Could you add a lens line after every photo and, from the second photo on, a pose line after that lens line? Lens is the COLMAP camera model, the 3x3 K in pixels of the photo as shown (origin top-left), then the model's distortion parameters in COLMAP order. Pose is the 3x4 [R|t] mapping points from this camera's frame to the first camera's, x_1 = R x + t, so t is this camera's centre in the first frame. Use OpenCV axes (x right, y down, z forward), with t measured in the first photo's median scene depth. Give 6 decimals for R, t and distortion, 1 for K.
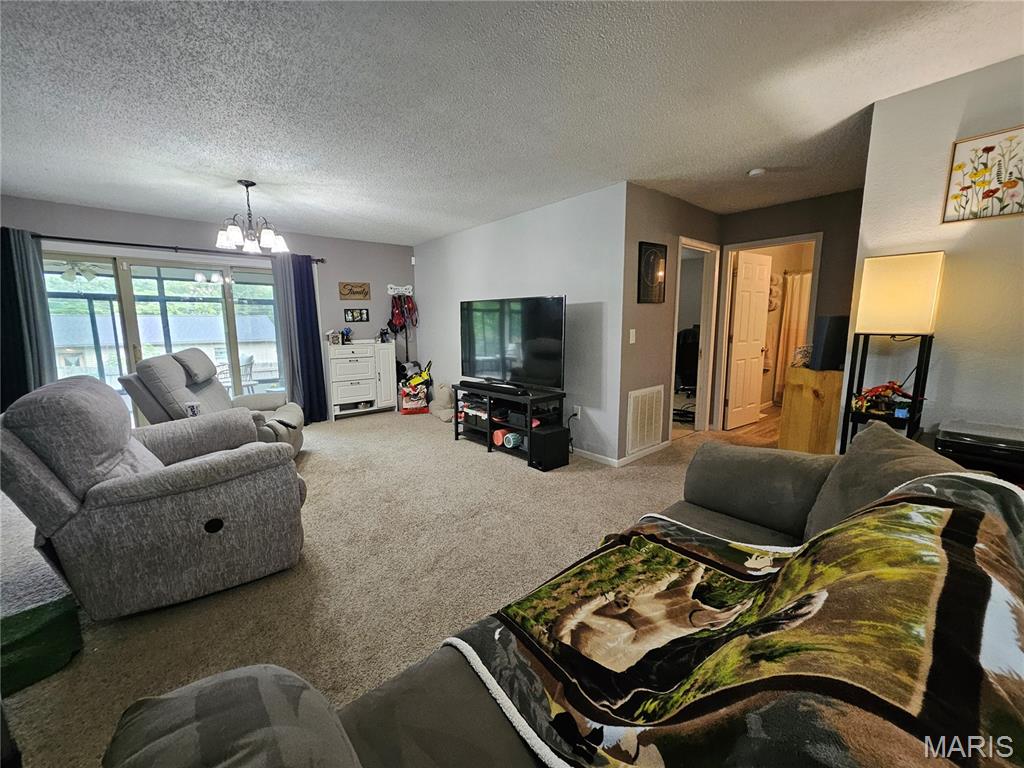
lens RADIAL K [[406.0, 0, 511.0], [0, 406.0, 381.9], [0, 0, 1]] dist [0.000289, 0.000041]
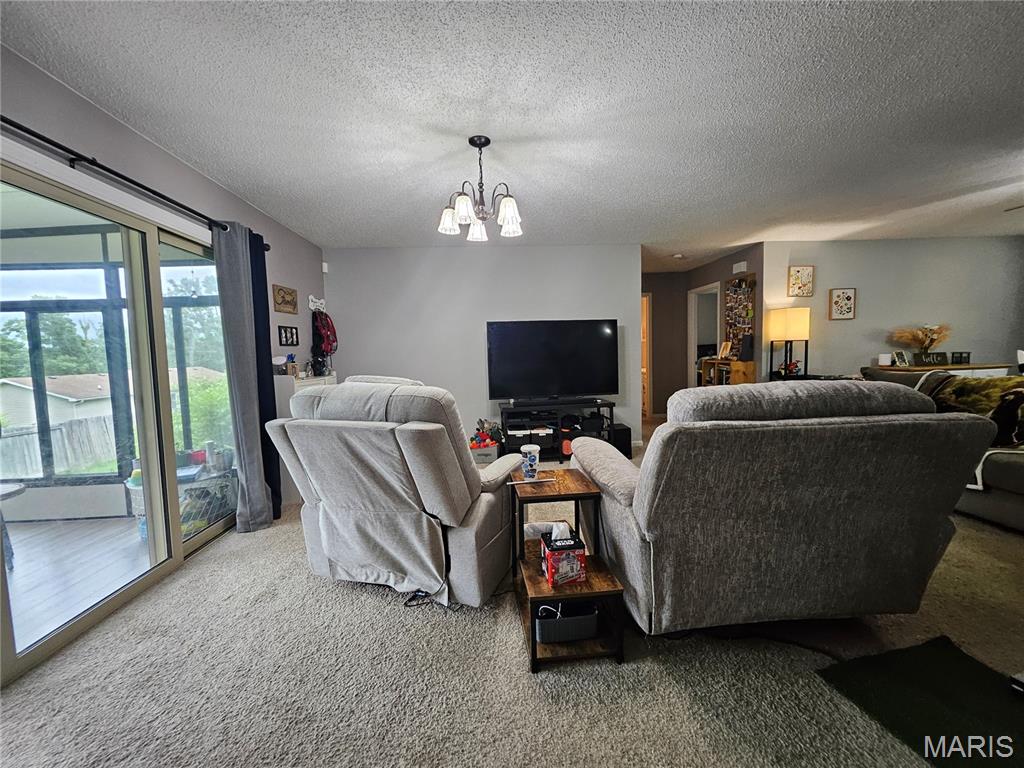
lens RADIAL K [[406.0, 0, 513.5], [0, 406.0, 384.7], [0, 0, 1]] dist [0.000289, 0.000041]
pose [[0.595704, -0.068838, 0.800249, -1.254038], [0.145255, 0.989126, -0.023042, -0.028902], [-0.789961, 0.129966, 0.599225, 0.578938]]
